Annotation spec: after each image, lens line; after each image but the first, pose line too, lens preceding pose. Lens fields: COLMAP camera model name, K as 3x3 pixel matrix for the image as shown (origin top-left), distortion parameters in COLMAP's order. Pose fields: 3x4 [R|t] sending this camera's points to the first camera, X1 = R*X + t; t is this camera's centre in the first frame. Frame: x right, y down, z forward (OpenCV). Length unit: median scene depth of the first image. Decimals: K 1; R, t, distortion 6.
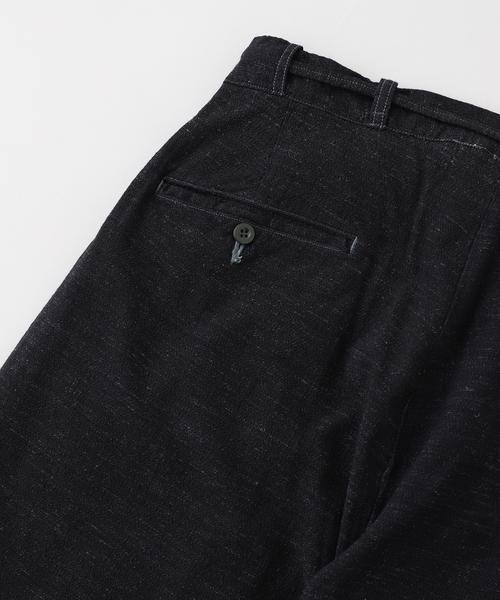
lens RADIAL K [[987.7, 0, 250.0], [0, 987.7, 300.0], [0, 0, 1]] dist [0.010671, 0.024683]
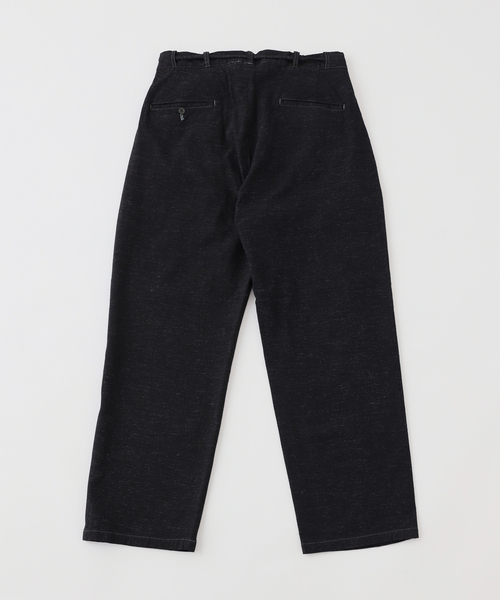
lens RADIAL K [[812.0, 0, 250.0], [0, 812.0, 300.0], [0, 0, 1]] dist [-0.027960, -0.028561]
pose [[0.921252, -0.364029, 0.137032, -0.387647], [0.361138, 0.931363, 0.046297, 0.464450], [-0.144480, 0.006836, 0.989484, -1.635930]]
